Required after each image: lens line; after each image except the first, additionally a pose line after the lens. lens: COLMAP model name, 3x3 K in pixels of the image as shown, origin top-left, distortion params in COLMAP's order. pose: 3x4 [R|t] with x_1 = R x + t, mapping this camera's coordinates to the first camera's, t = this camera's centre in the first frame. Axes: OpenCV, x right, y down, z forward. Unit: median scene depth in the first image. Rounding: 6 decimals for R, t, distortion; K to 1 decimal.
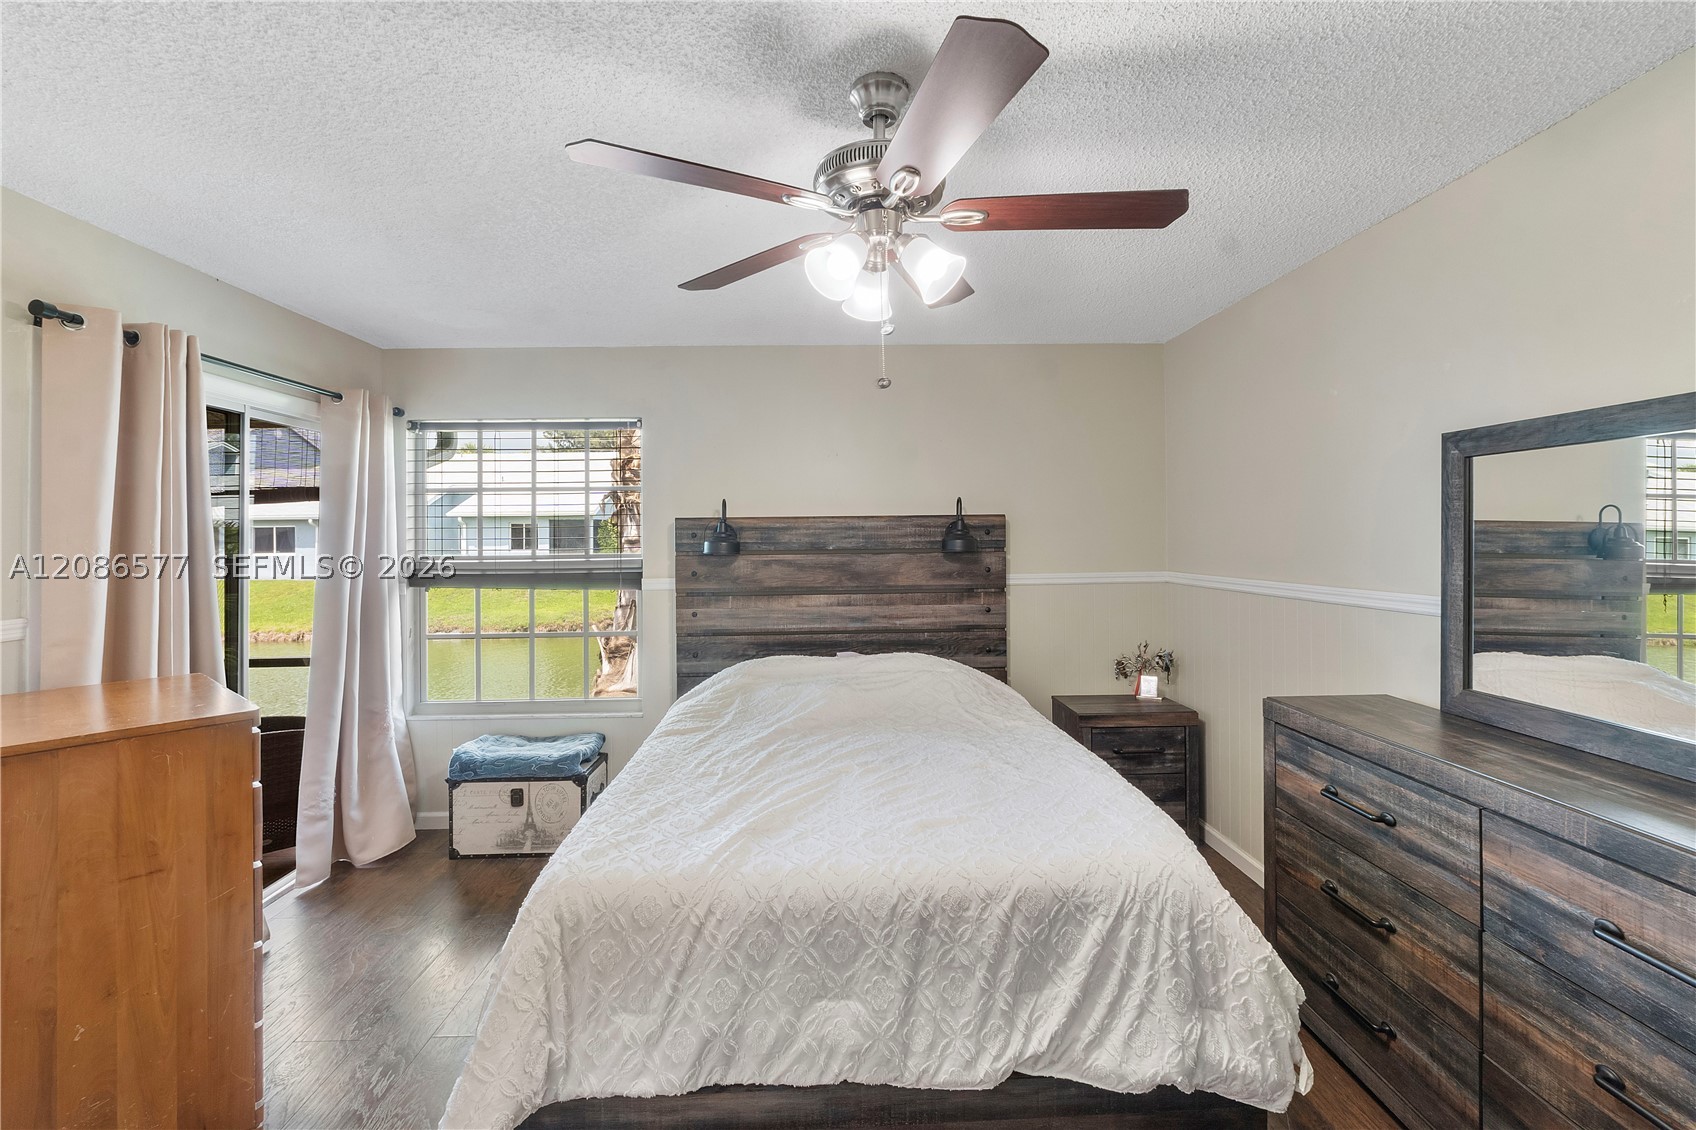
lens RADIAL K [[720.0, 0, 844.9], [0, 720.0, 550.2], [0, 0, 1]] dist [-0.002063, -0.000168]
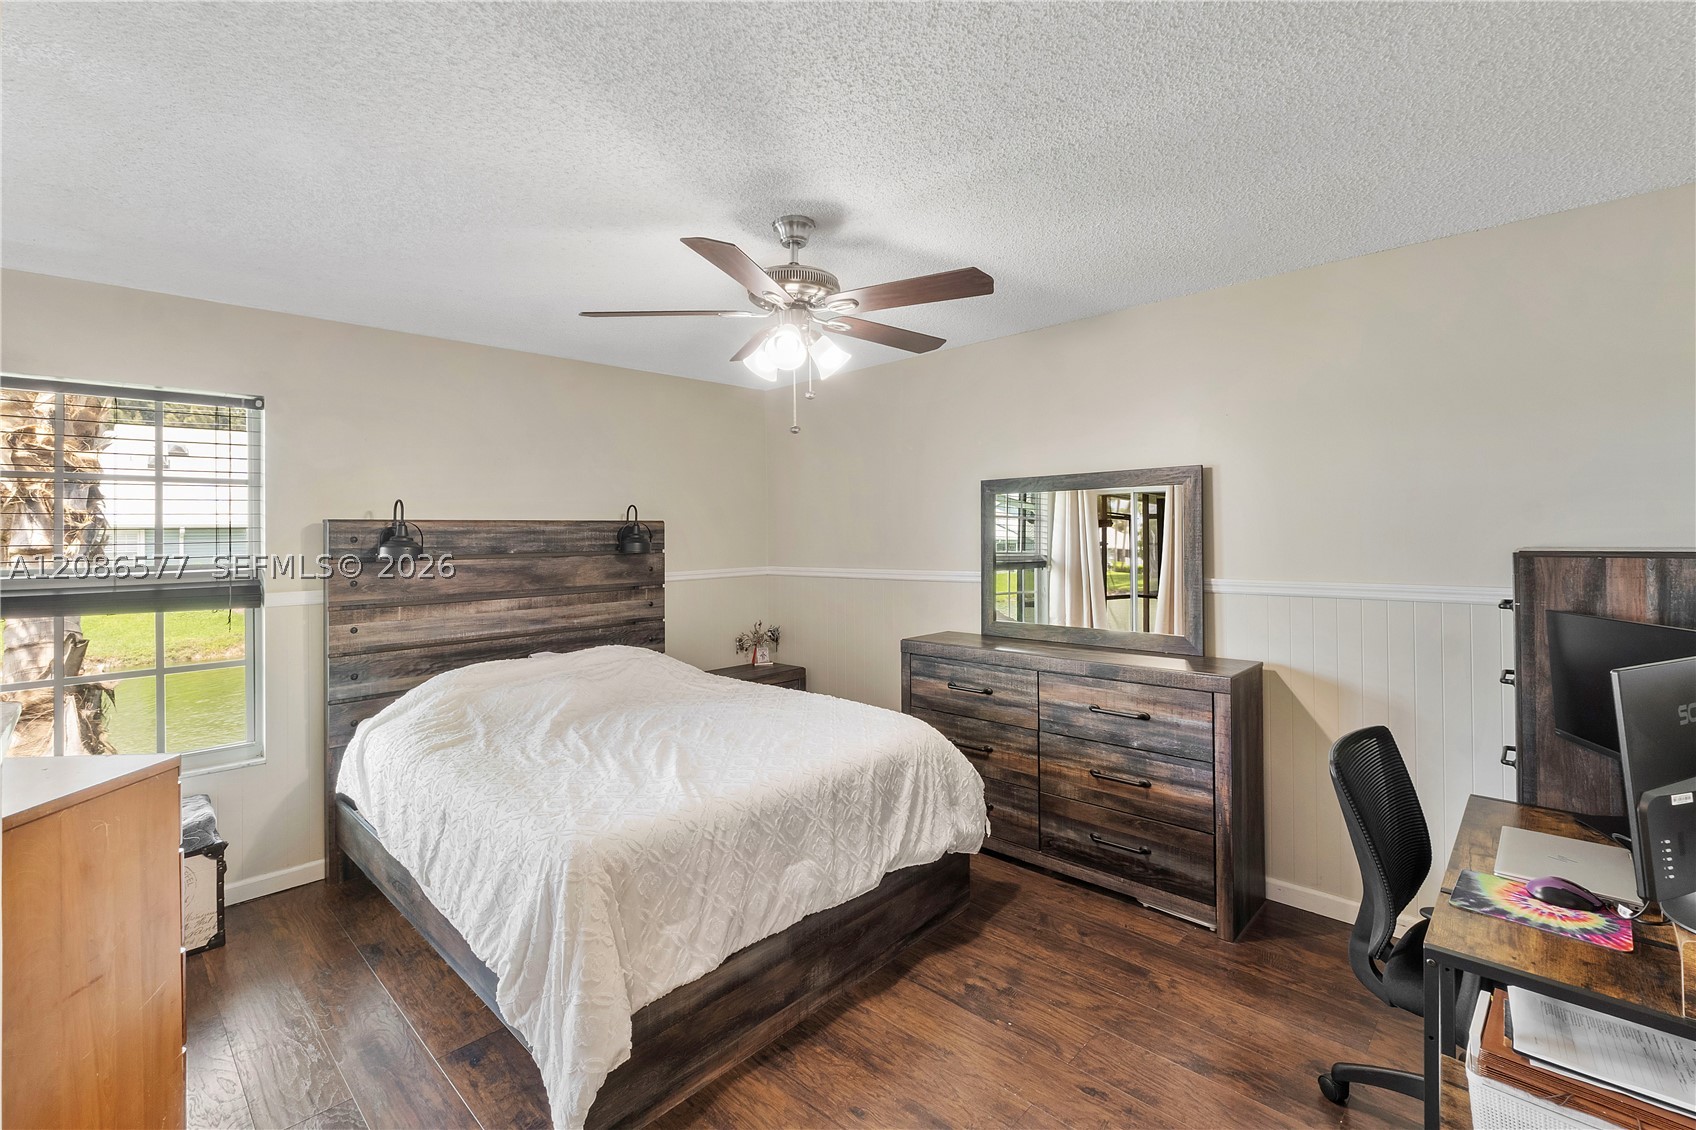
lens RADIAL K [[720.0, 0, 844.9], [0, 720.0, 550.2], [0, 0, 1]] dist [-0.002063, -0.000168]
pose [[0.725811, -0.013499, 0.687762, -0.712349], [0.018327, 0.999832, 0.000283, 0.005286], [-0.687650, 0.012400, 0.725936, -0.084647]]
